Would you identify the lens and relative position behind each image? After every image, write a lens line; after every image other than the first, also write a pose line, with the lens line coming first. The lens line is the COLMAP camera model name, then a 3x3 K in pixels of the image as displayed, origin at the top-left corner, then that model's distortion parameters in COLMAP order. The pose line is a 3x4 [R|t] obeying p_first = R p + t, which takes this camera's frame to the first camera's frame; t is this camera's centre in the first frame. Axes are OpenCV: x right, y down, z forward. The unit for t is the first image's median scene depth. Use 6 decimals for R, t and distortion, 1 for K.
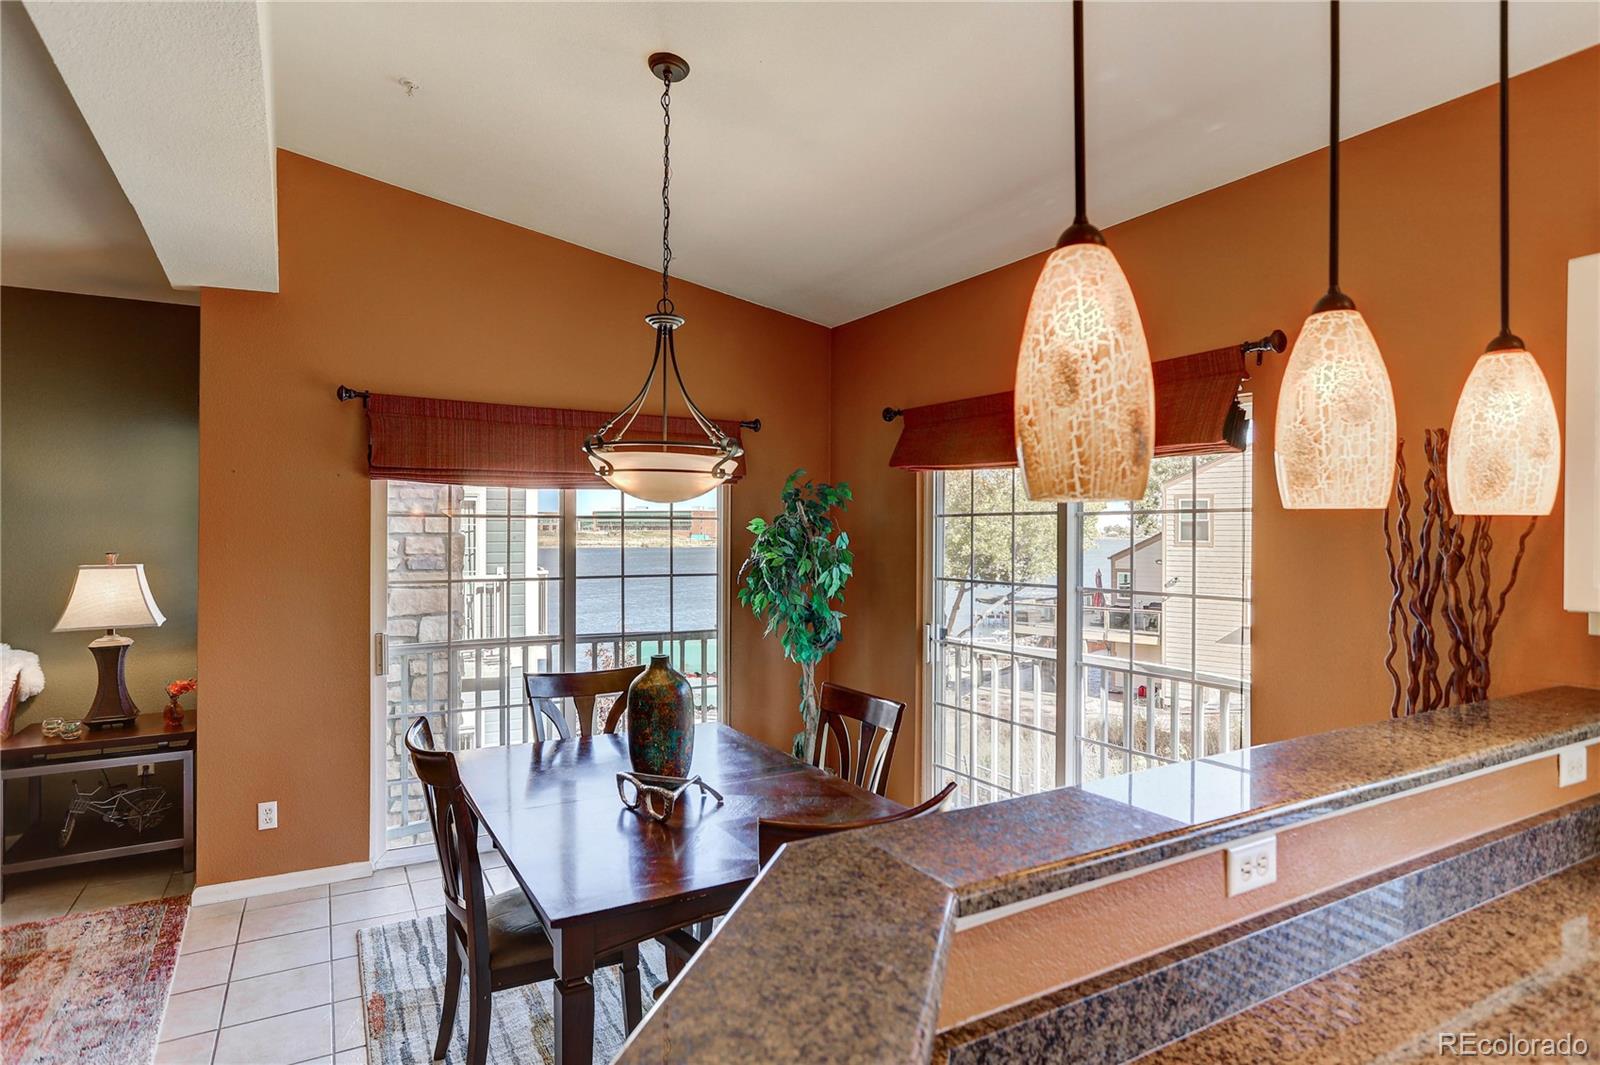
lens RADIAL K [[875.1, 0, 791.5], [0, 875.1, 534.3], [0, 0, 1]] dist [-0.048505, 0.035287]
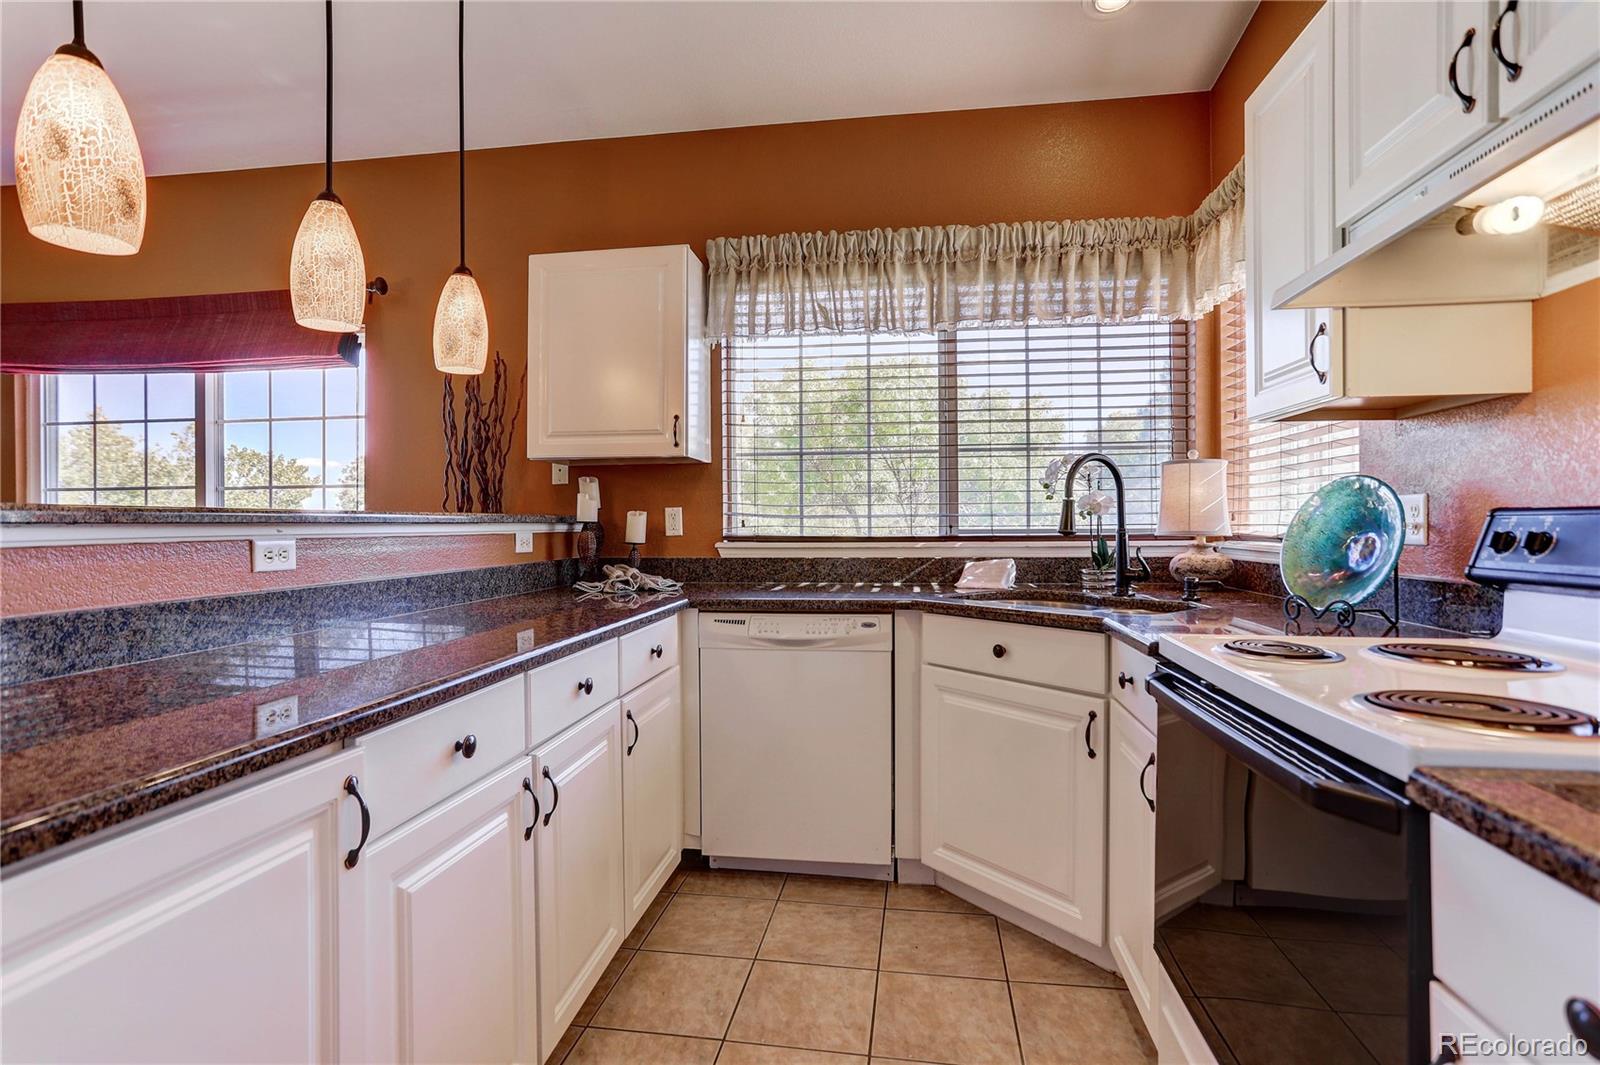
lens RADIAL K [[773.9, 0, 812.4], [0, 773.9, 528.4], [0, 0, 1]] dist [-0.044671, 0.027434]
pose [[0.603522, -0.008774, 0.797298, 0.023886], [0.005731, 0.999961, 0.006666, 0.198453], [-0.797326, 0.000547, 0.603549, -0.328713]]
